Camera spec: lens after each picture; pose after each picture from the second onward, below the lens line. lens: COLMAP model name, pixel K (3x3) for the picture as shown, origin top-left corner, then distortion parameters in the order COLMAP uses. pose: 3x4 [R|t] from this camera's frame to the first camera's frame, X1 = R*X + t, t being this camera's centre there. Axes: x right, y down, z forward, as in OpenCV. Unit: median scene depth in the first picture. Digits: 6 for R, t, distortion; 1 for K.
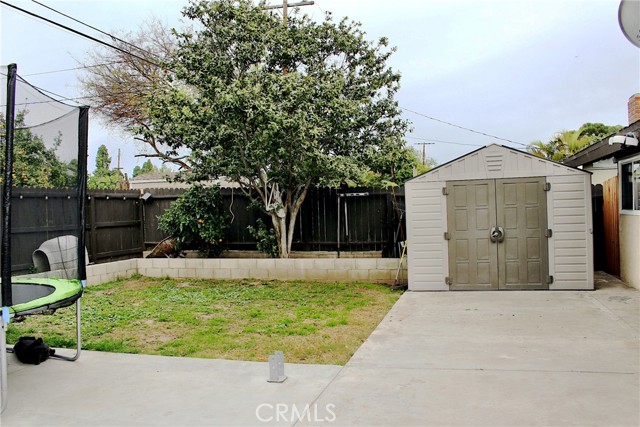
lens RADIAL K [[531.5, 0, 320.0], [0, 531.5, 213.5], [0, 0, 1]] dist [-0.147544, 0.107766]
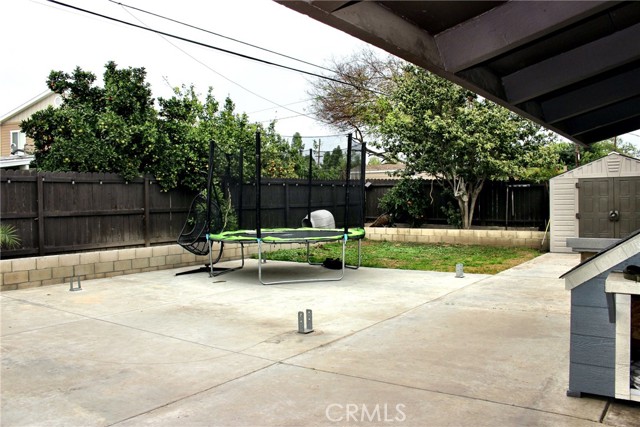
lens RADIAL K [[531.5, 0, 320.0], [0, 531.5, 213.5], [0, 0, 1]] dist [-0.147544, 0.107766]
pose [[0.941000, 0.027957, -0.337251, 0.038987], [-0.018312, 0.999328, 0.031744, 0.002798], [0.337912, -0.023696, 0.940879, -0.478889]]
